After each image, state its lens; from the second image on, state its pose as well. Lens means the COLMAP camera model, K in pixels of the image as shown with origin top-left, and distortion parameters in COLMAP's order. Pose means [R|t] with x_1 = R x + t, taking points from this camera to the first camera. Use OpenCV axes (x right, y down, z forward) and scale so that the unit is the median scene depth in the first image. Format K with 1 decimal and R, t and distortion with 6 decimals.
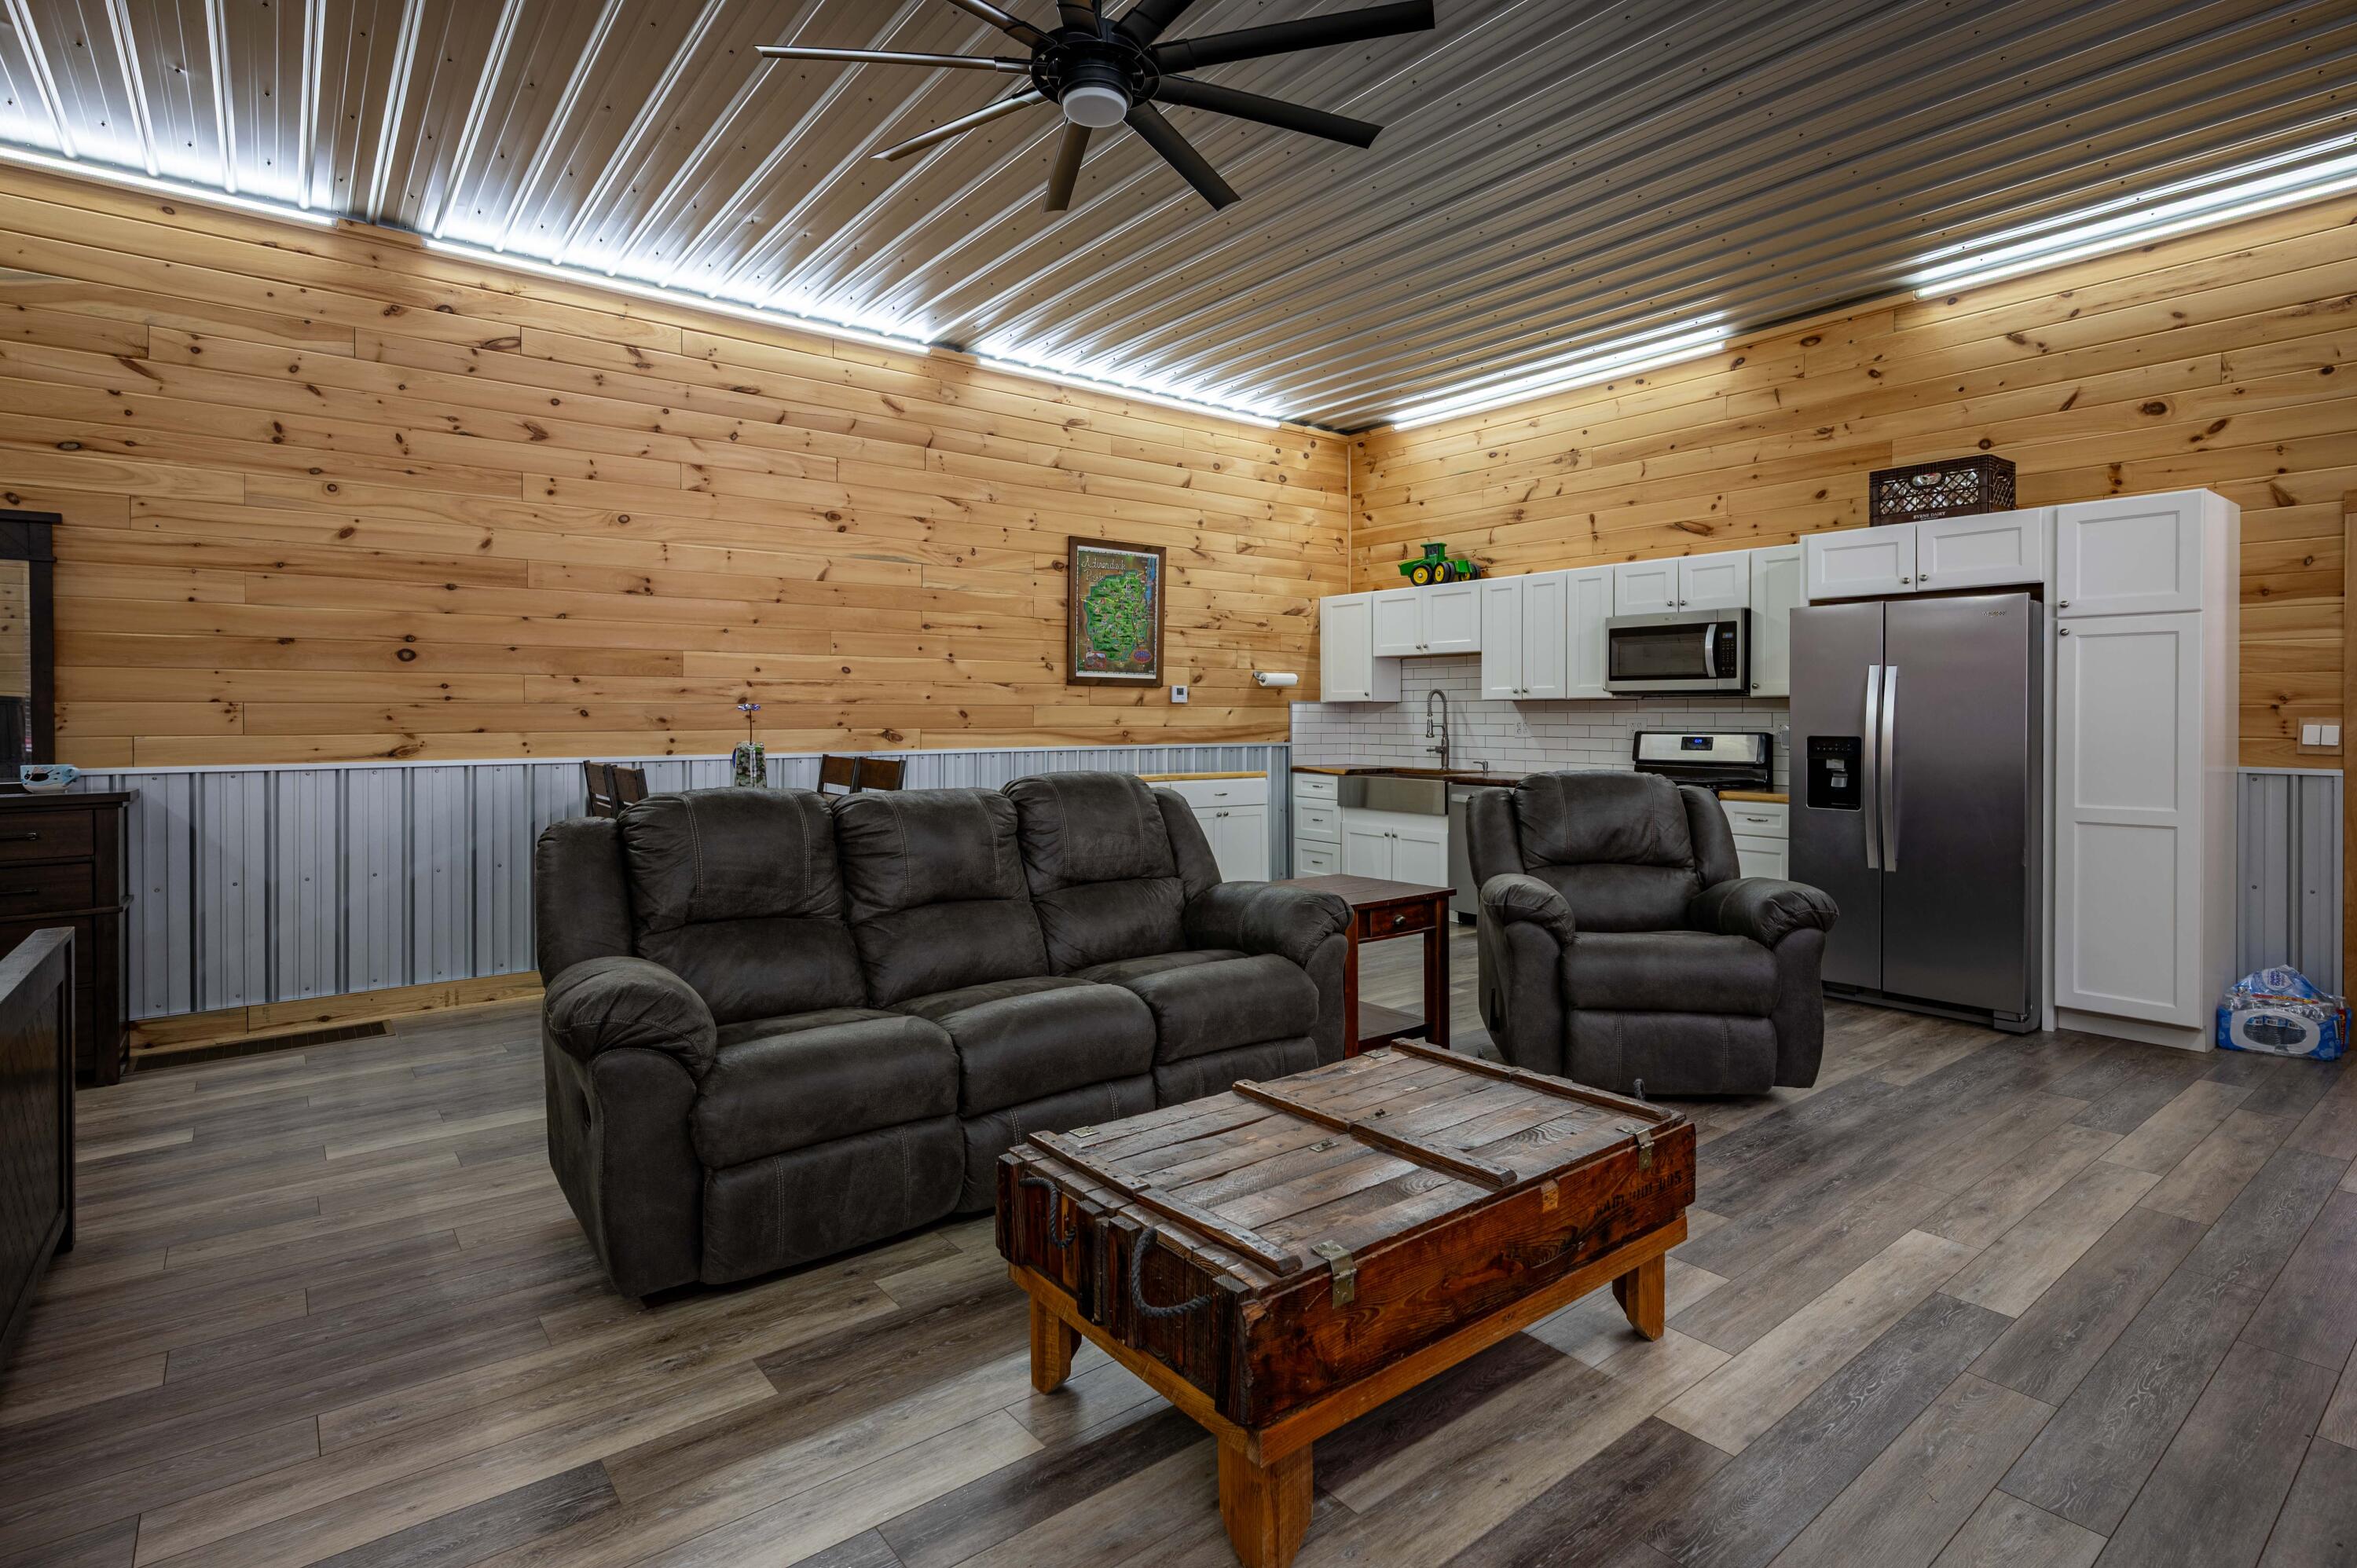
lens RADIAL K [[1250.0, 0, 1180.3], [0, 1250.0, 740.9], [0, 0, 1]] dist [0.001751, 0.004016]
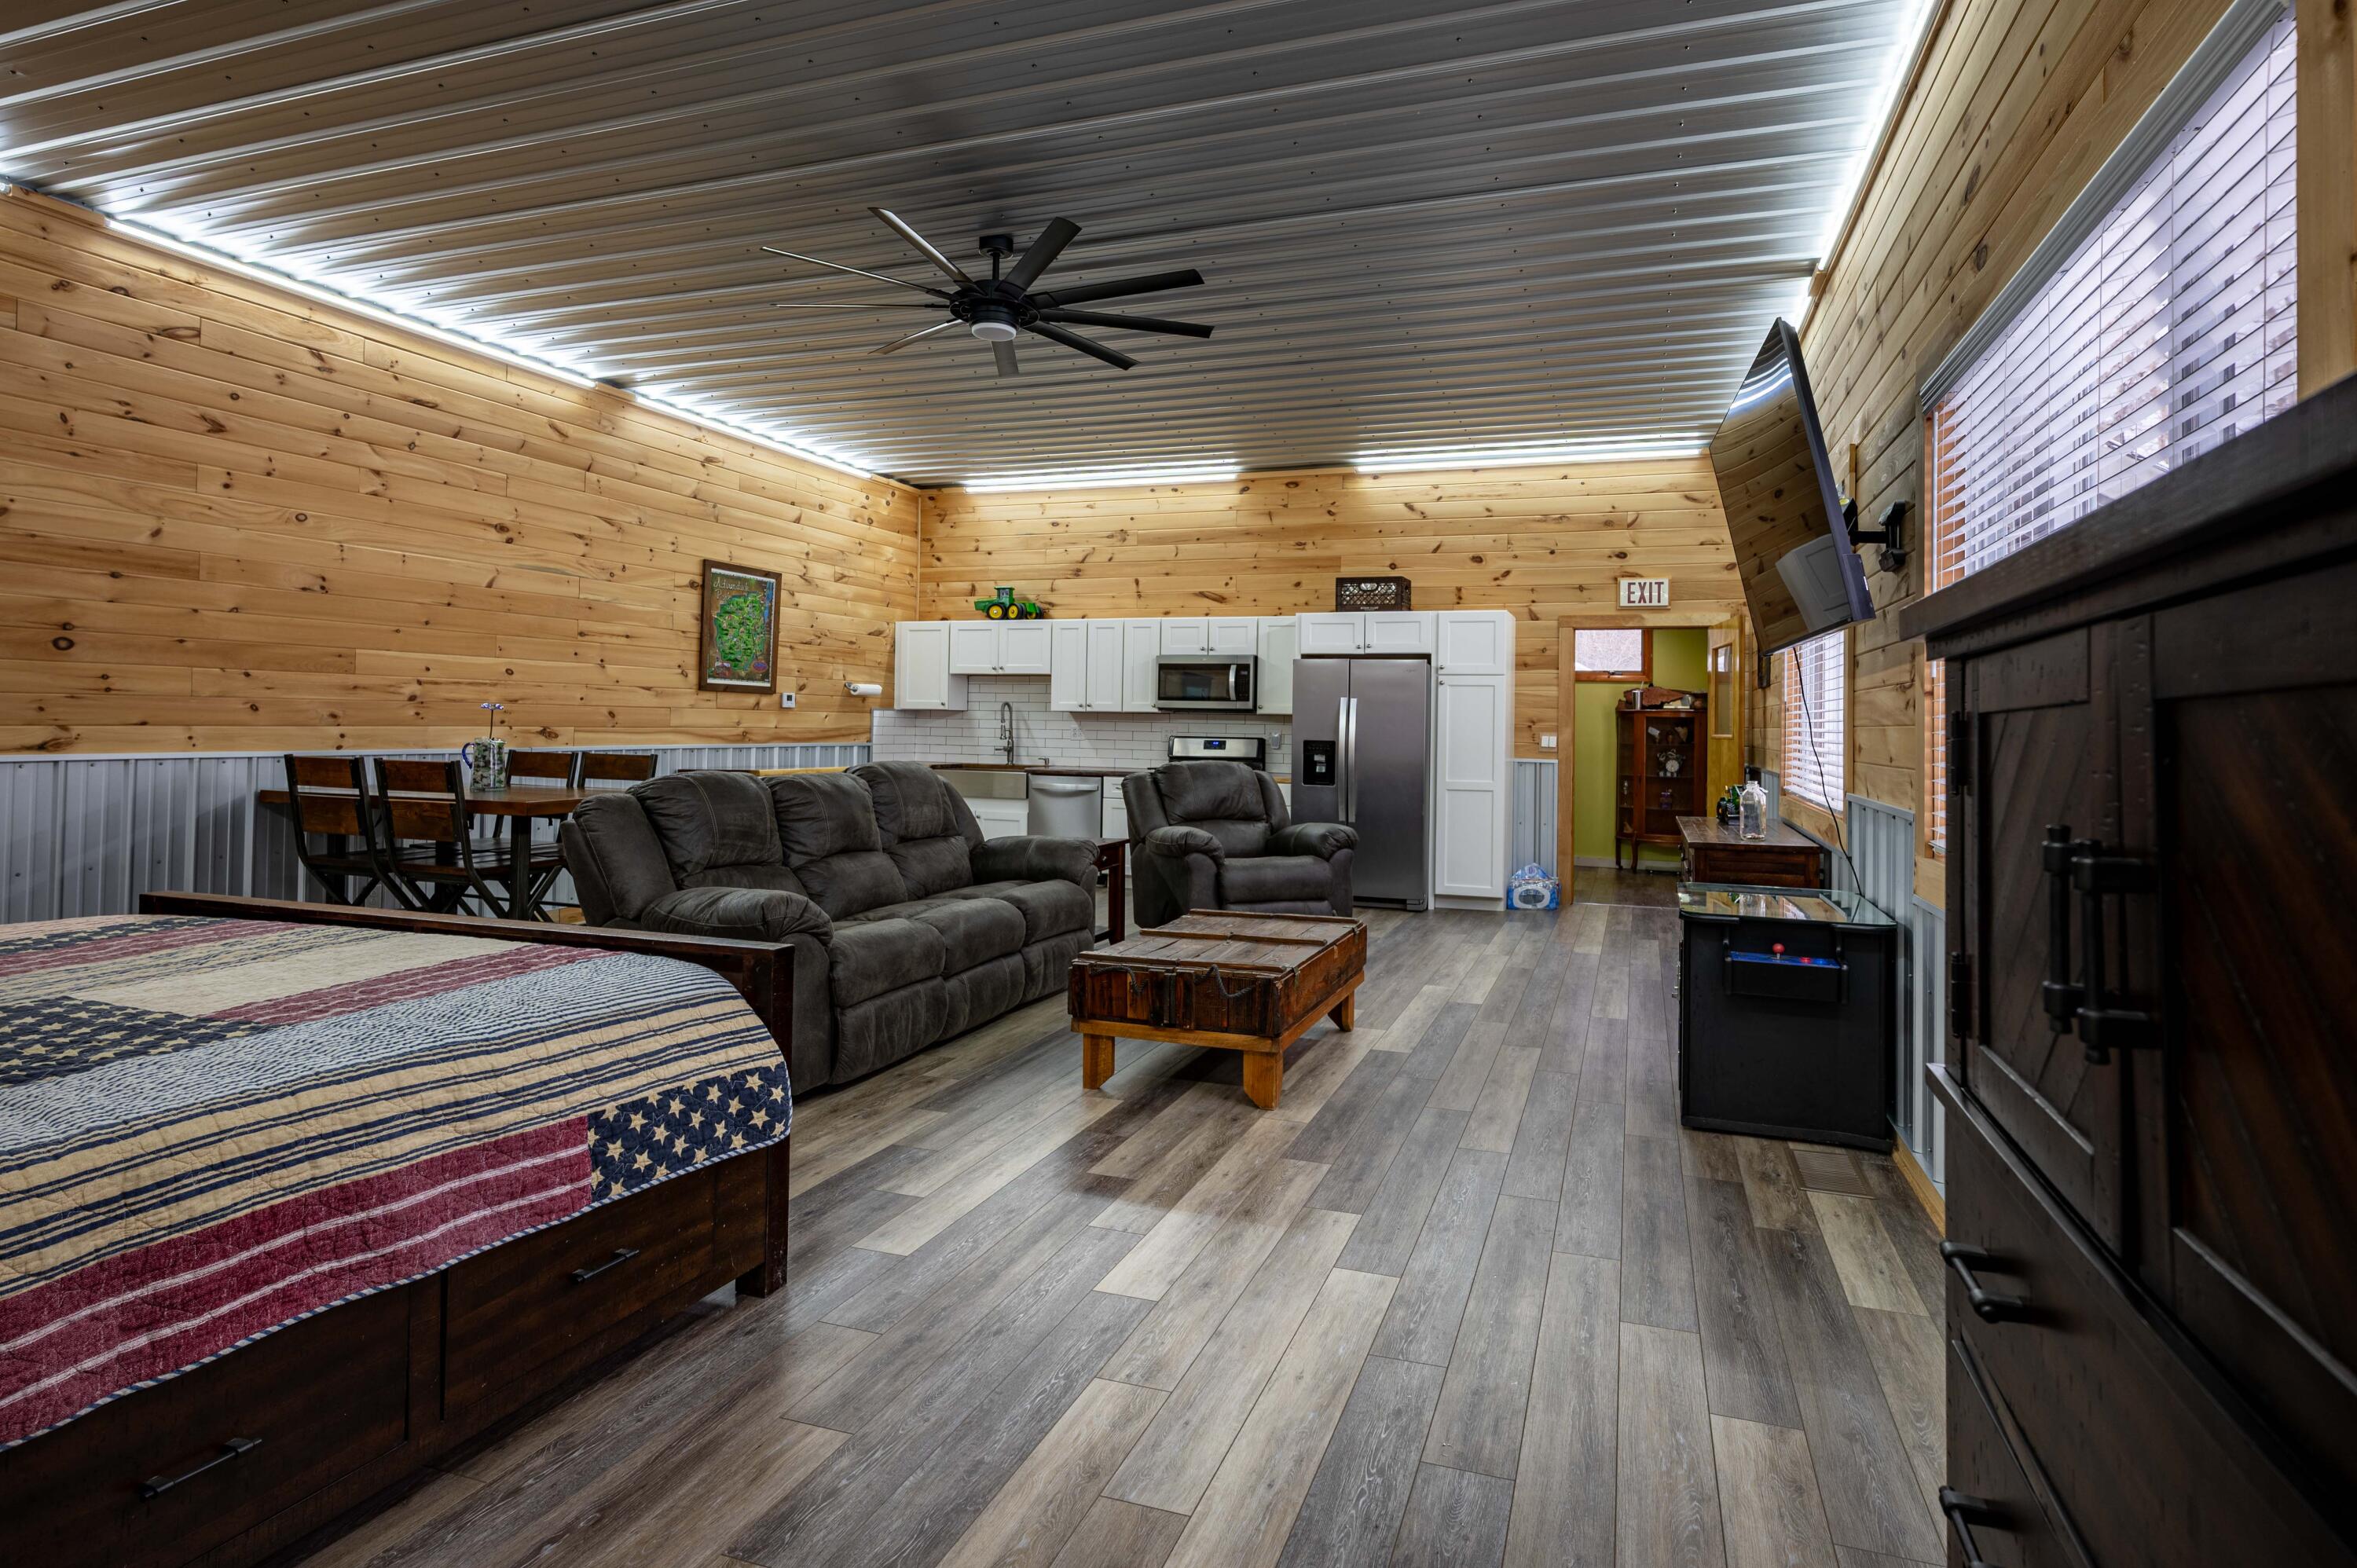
lens RADIAL K [[1250.0, 0, 1180.3], [0, 1250.0, 740.9], [0, 0, 1]] dist [0.001751, 0.004016]
pose [[0.871023, 0.008209, 0.491174, -0.313533], [-0.006681, 0.999966, -0.004865, 0.004391], [-0.491197, 0.000956, 0.871048, -0.233227]]
